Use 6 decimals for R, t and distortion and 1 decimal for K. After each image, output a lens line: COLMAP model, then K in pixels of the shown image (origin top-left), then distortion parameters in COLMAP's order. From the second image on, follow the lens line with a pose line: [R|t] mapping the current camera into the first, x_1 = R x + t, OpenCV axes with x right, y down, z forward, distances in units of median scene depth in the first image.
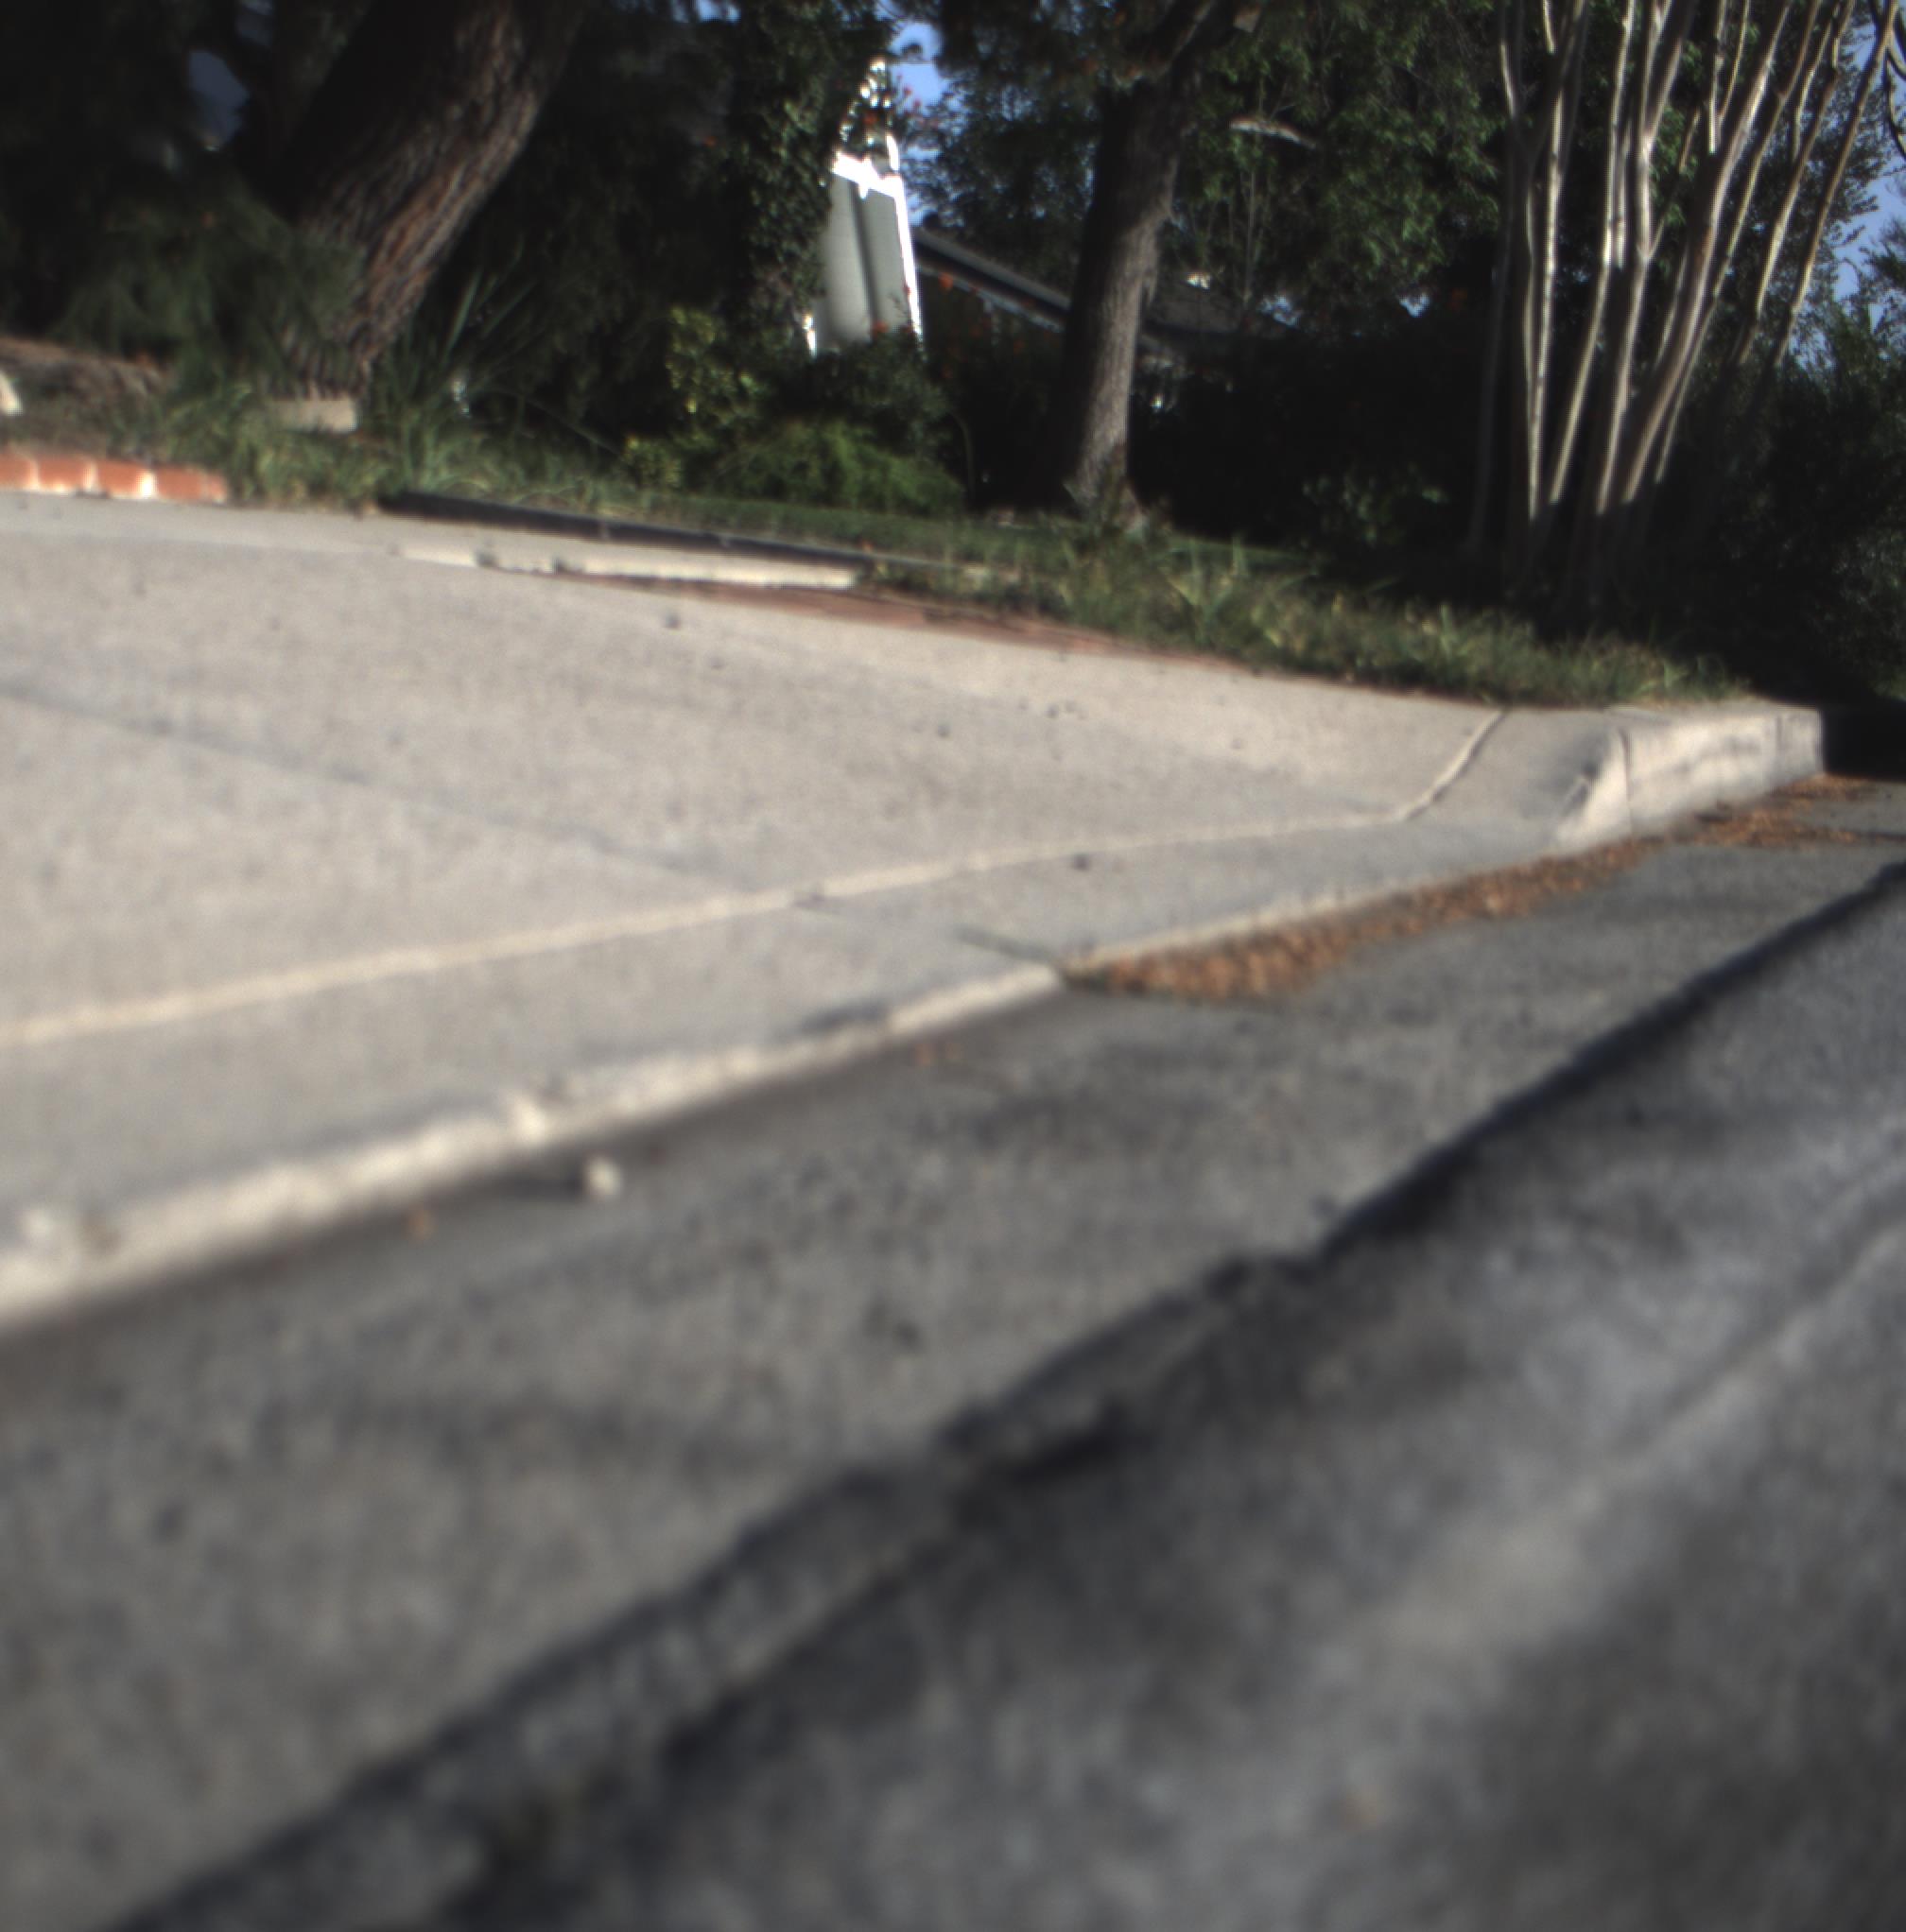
lens RADIAL K [[4266.1, 0, 719.9], [0, 4266.1, 961.4], [0, 0, 1]] dist [-0.172899, 0.781456]
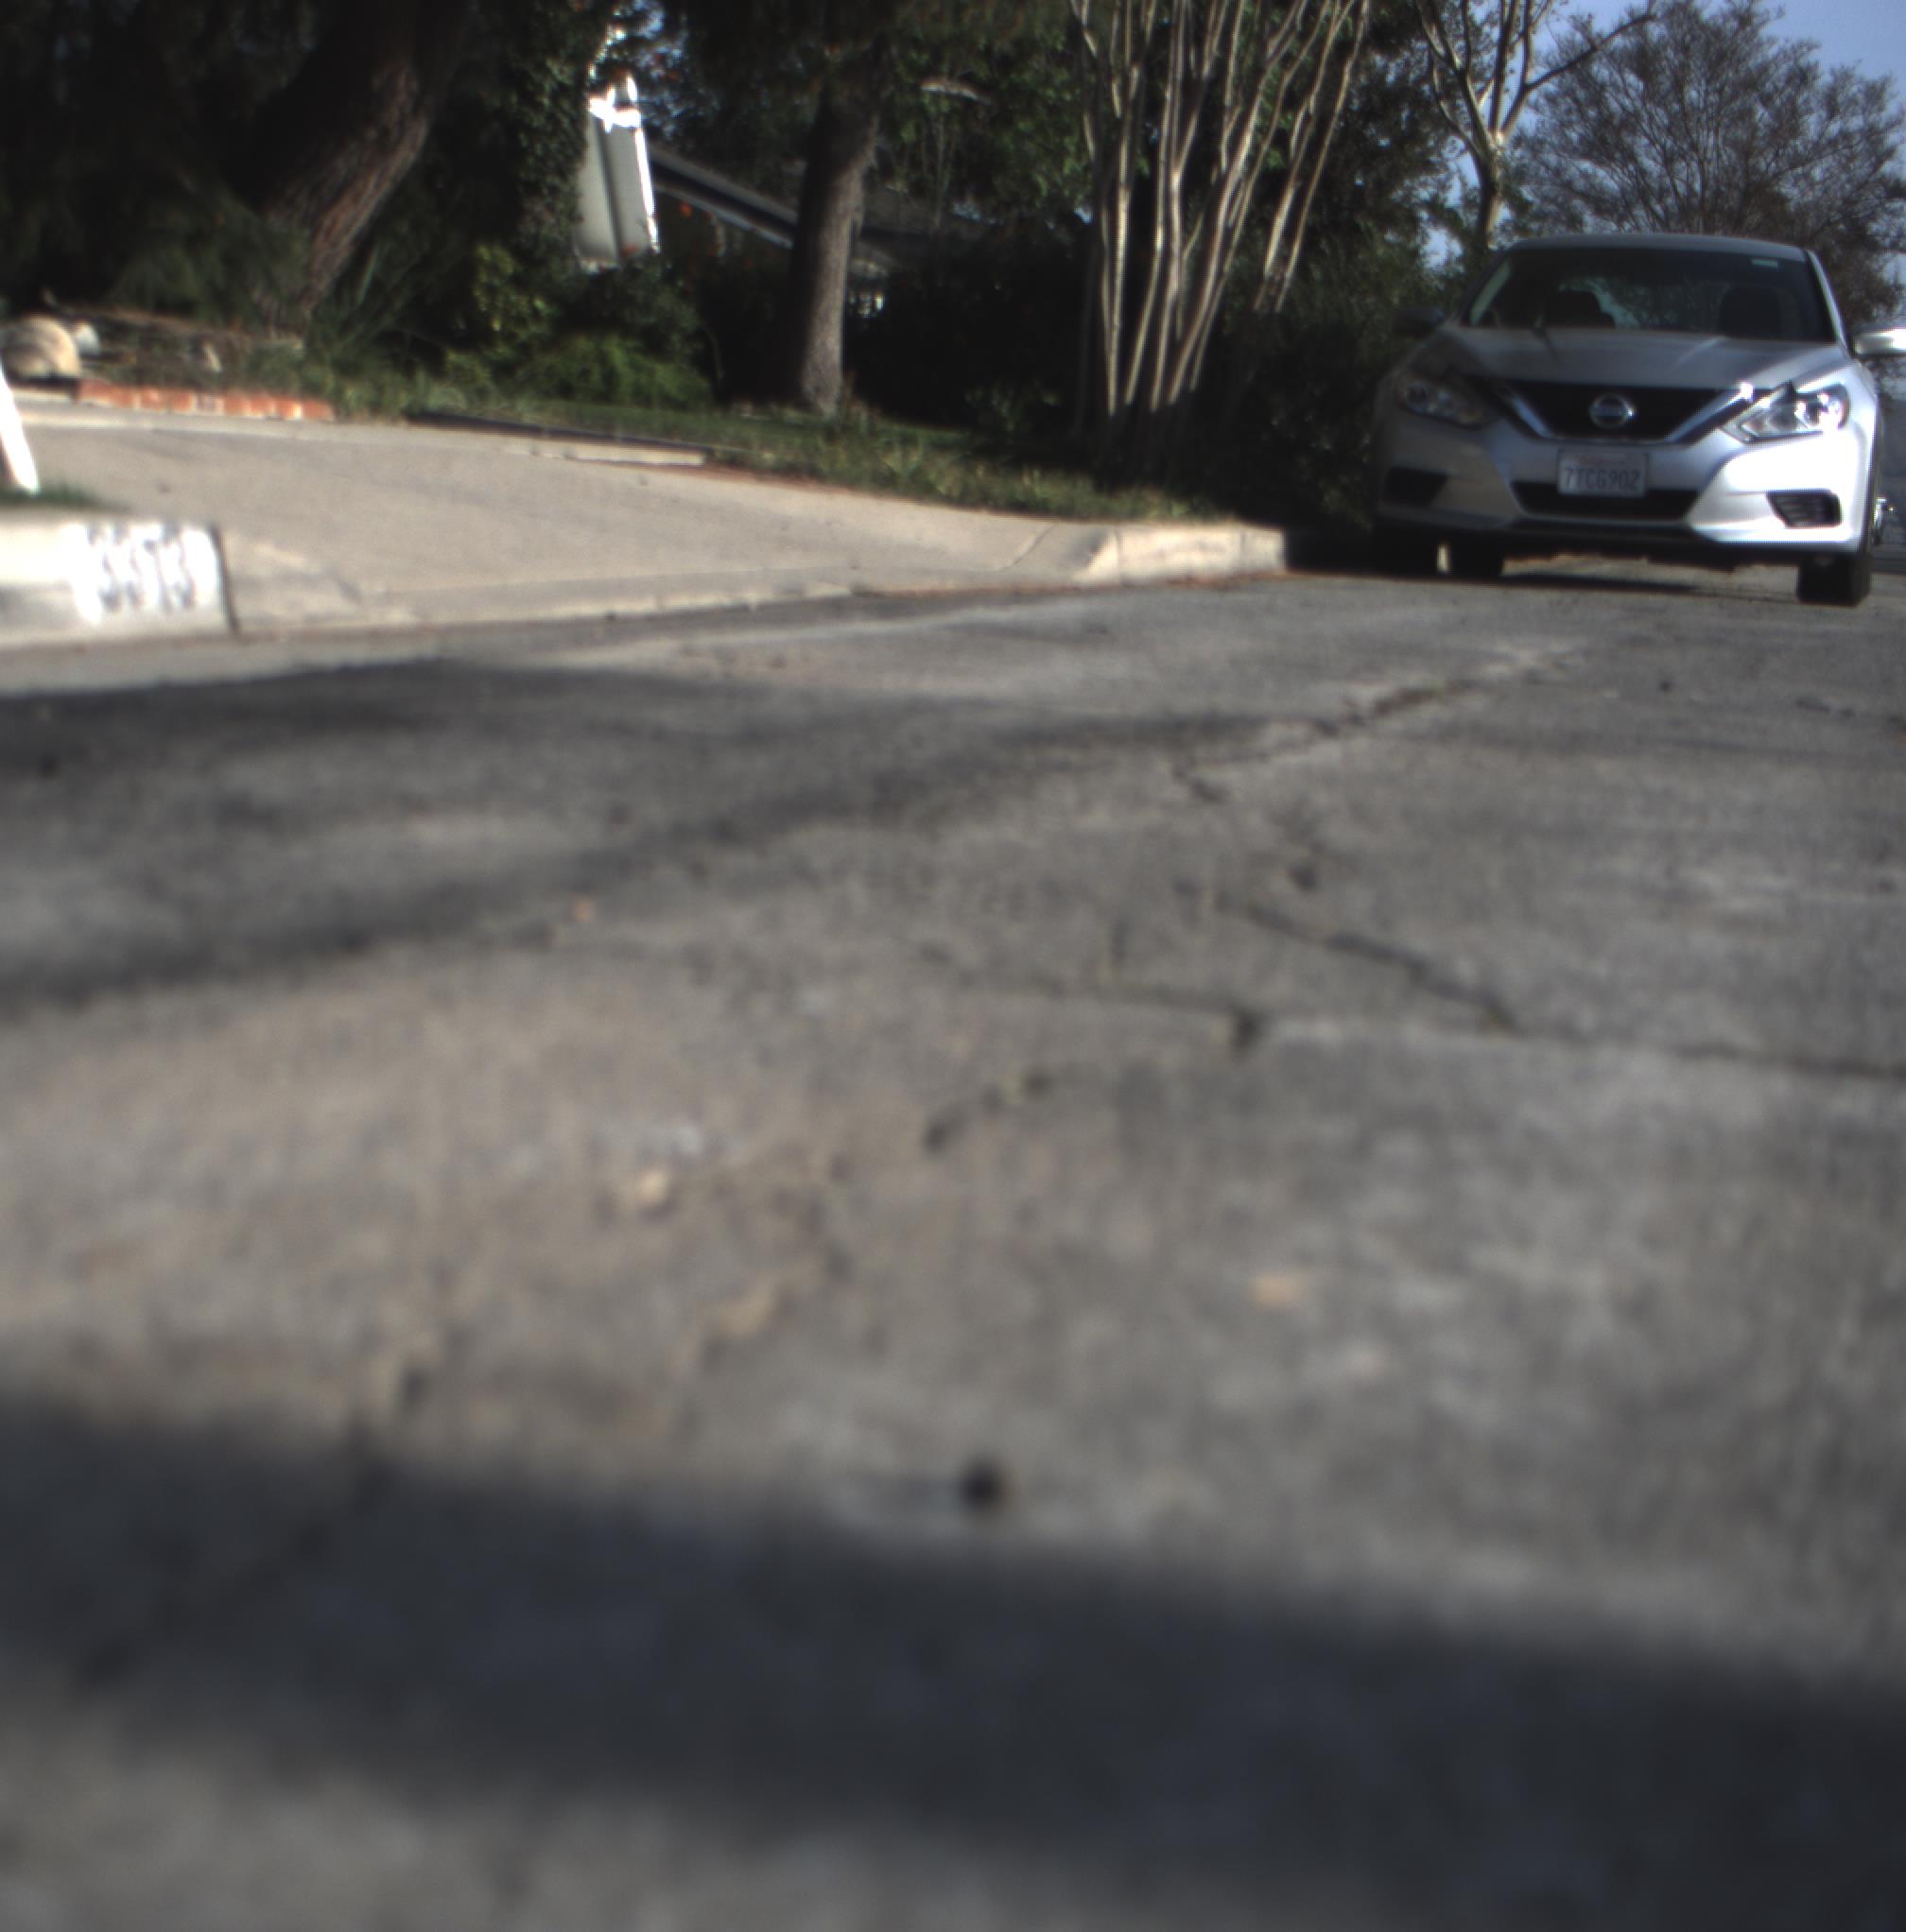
lens RADIAL K [[4266.1, 0, 719.9], [0, 4266.1, 961.4], [0, 0, 1]] dist [-0.172899, 0.781456]
pose [[0.997536, -0.021866, 0.066659, -0.028482], [0.020042, 0.999409, 0.027912, 0.023363], [-0.067230, -0.026507, 0.997385, -0.259112]]
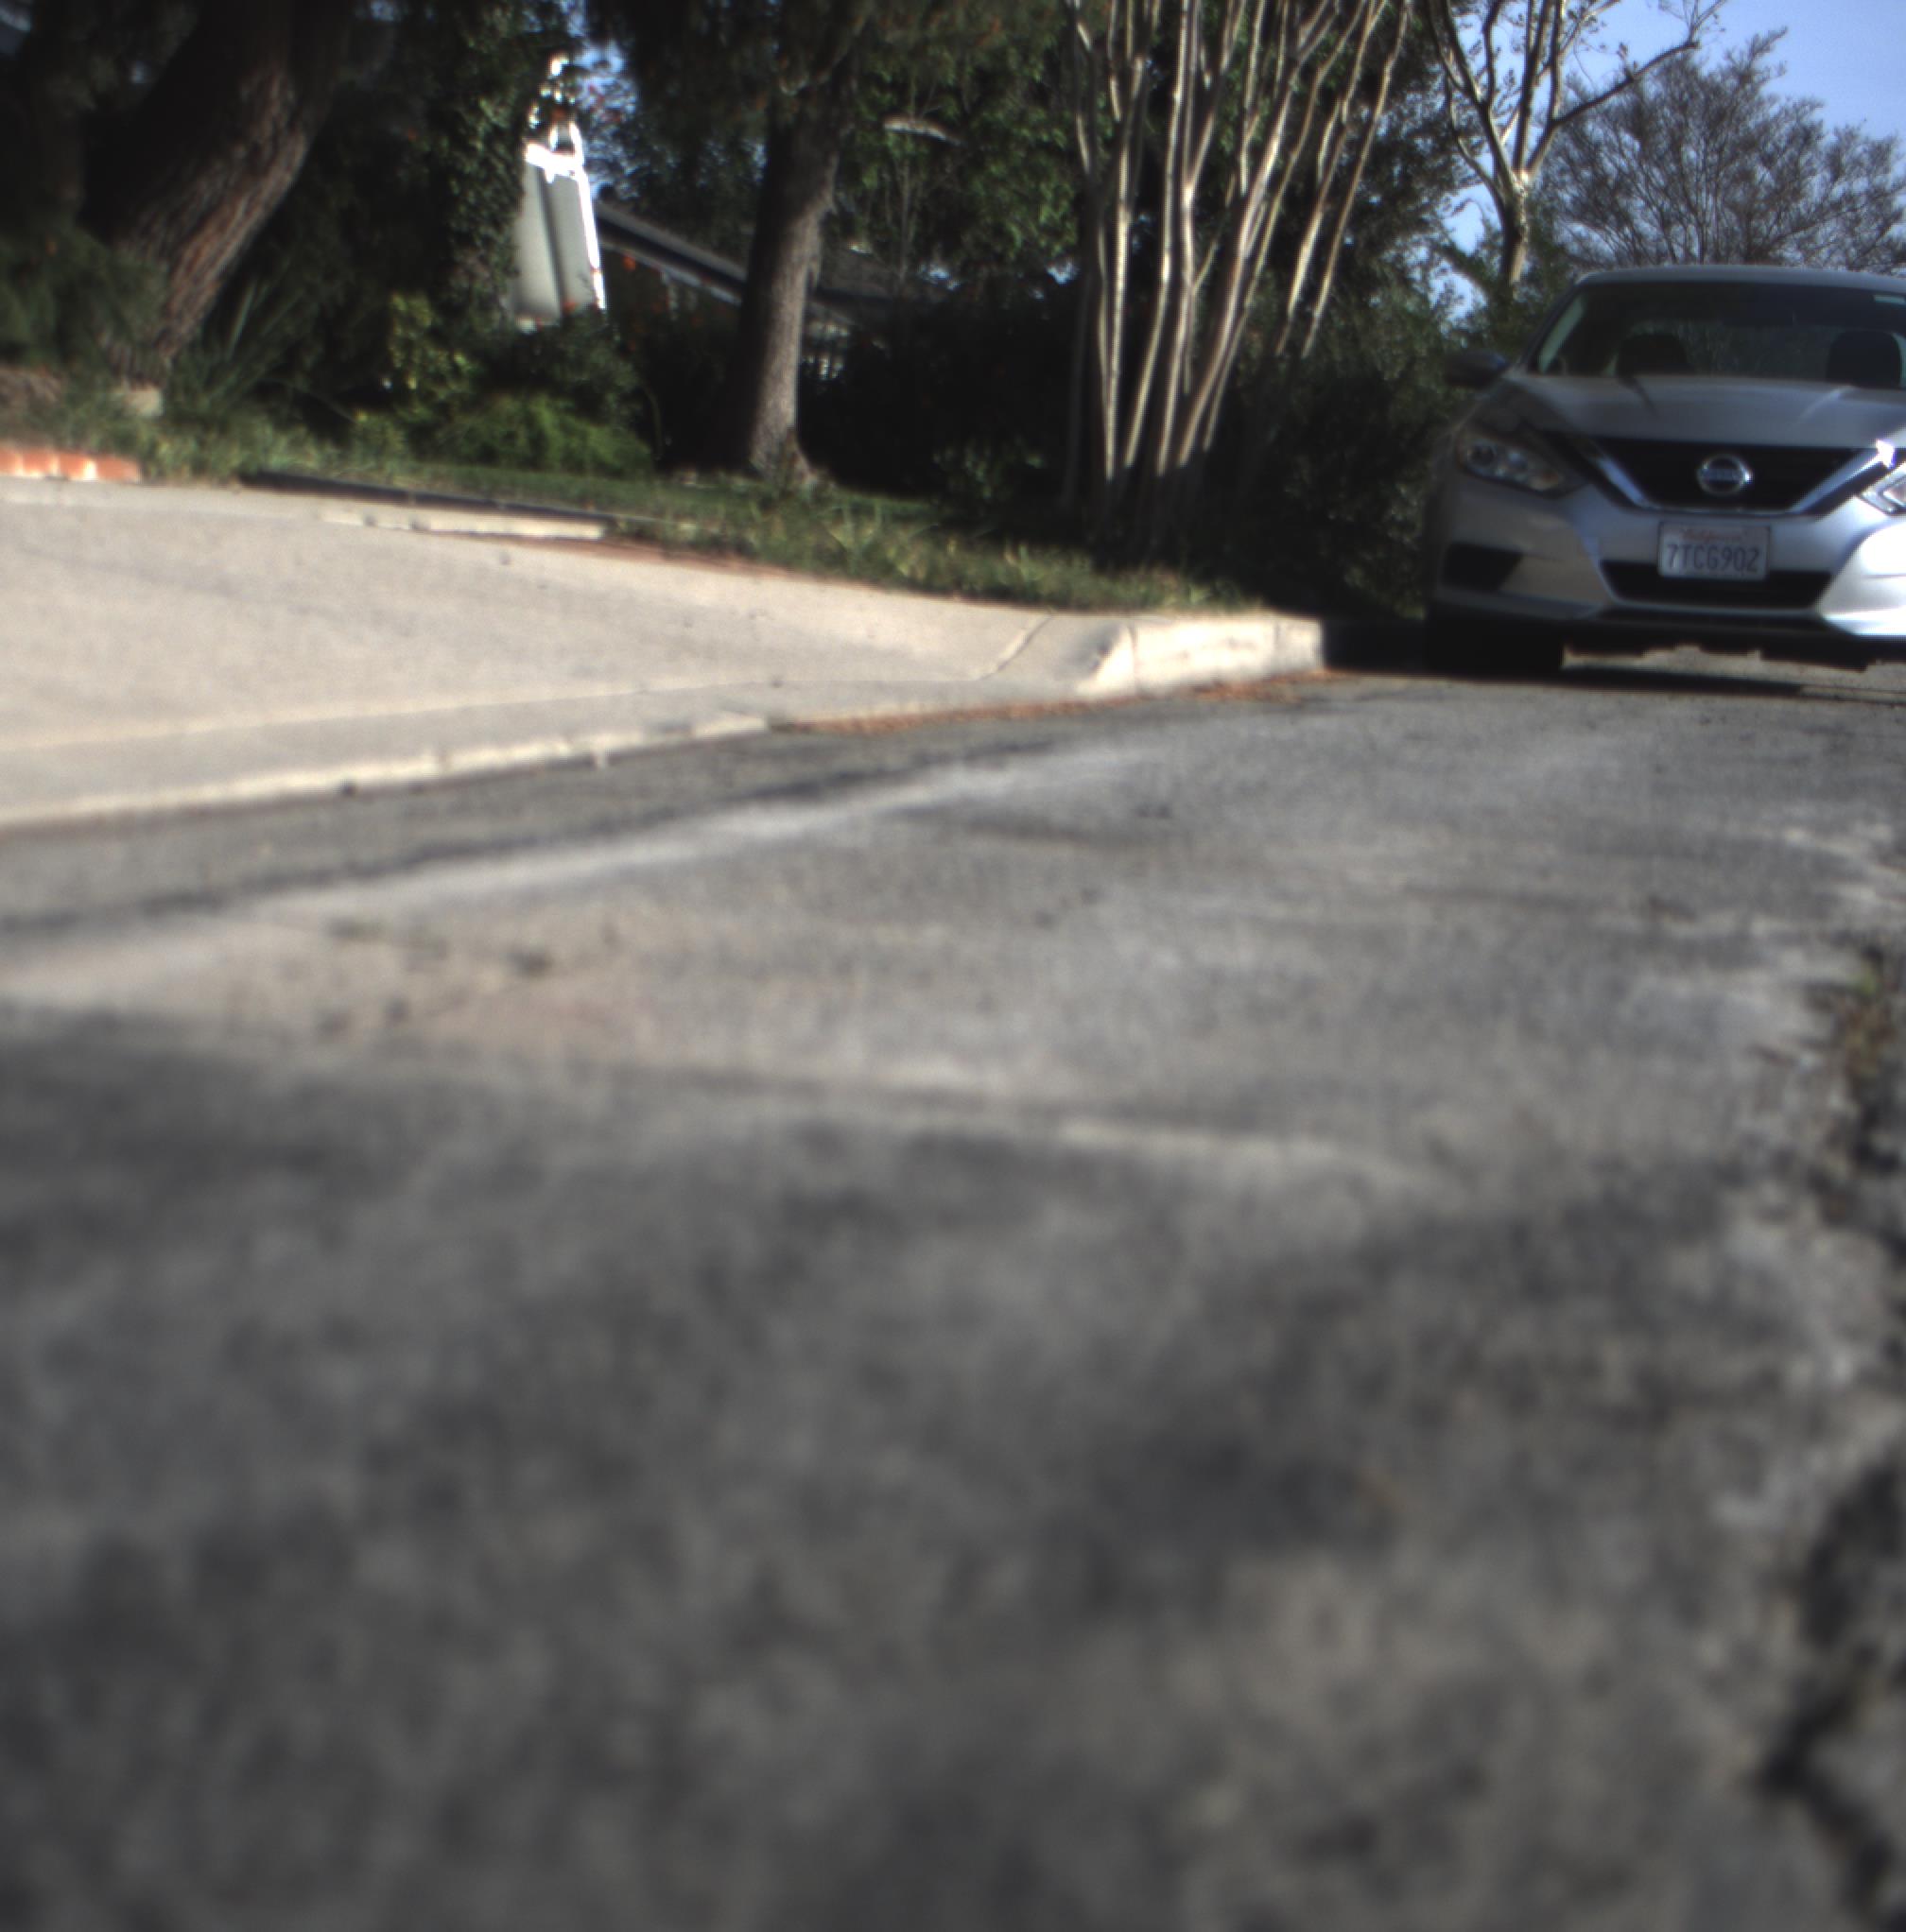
lens RADIAL K [[4266.1, 0, 719.9], [0, 4266.1, 961.4], [0, 0, 1]] dist [-0.172899, 0.781456]
pose [[0.996999, -0.019055, 0.075035, -0.012782], [0.018285, 0.999773, 0.010936, 0.012347], [-0.075227, -0.009531, 0.997121, -0.134098]]
